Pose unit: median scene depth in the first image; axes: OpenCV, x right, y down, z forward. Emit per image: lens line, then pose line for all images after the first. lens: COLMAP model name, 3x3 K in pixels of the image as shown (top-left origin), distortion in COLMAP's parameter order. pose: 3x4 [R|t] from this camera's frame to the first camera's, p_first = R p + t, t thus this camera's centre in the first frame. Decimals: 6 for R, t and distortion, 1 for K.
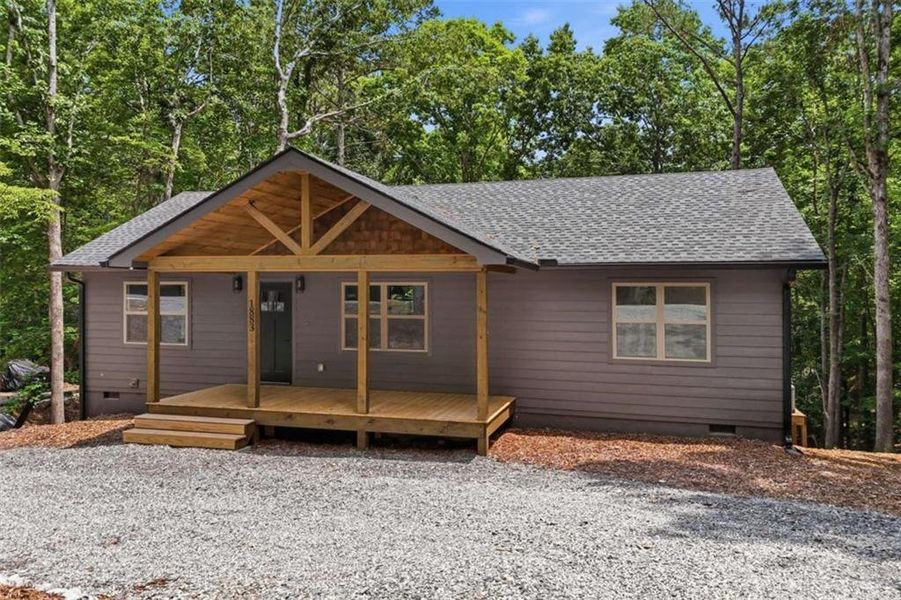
lens RADIAL K [[594.5, 0, 450.5], [0, 594.5, 300.0], [0, 0, 1]] dist [0.032683, 0.000200]
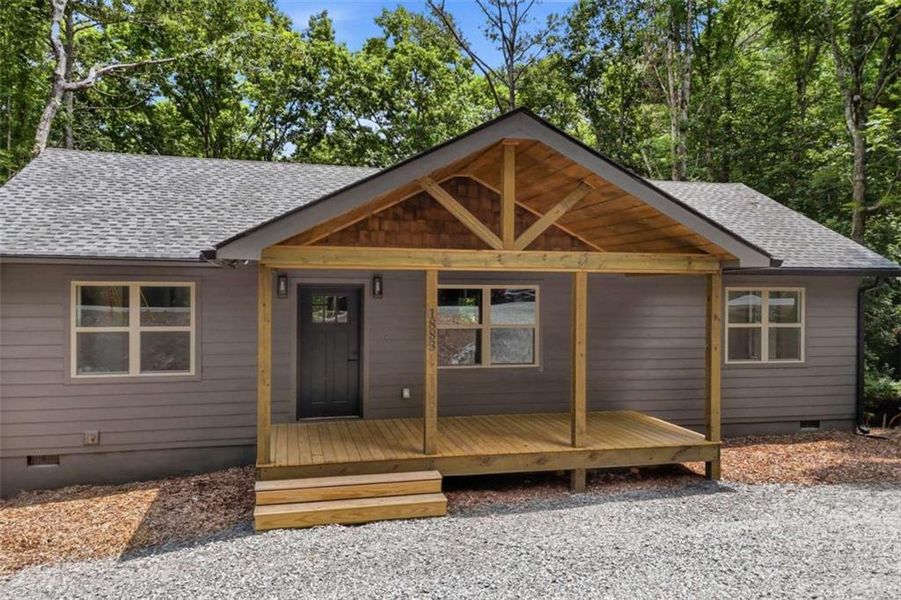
lens RADIAL K [[607.3, 0, 421.2], [0, 607.3, 304.5], [0, 0, 1]] dist [0.040103, -0.001567]
pose [[0.896856, -0.008237, 0.442247, -0.630877], [0.005667, 0.999959, 0.007131, -0.009956], [-0.442287, -0.003889, 0.896865, 0.309452]]
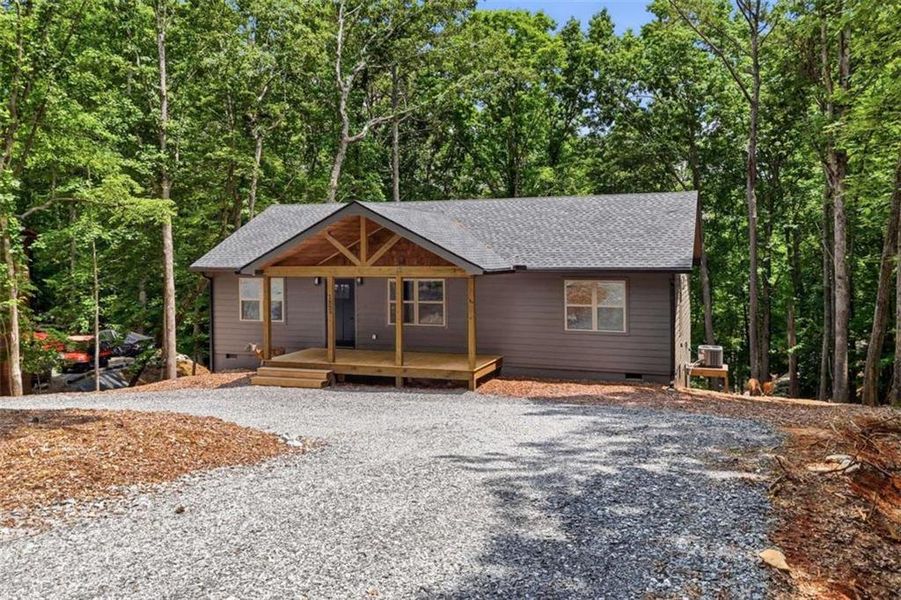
lens RADIAL K [[603.2, 0, 481.6], [0, 603.2, 265.3], [0, 0, 1]] dist [0.042500, -0.000588]
pose [[0.998799, -0.009438, -0.048085, 0.136767], [0.009462, 0.999955, 0.000270, -0.069504], [0.048080, -0.000724, 0.998843, -0.542479]]
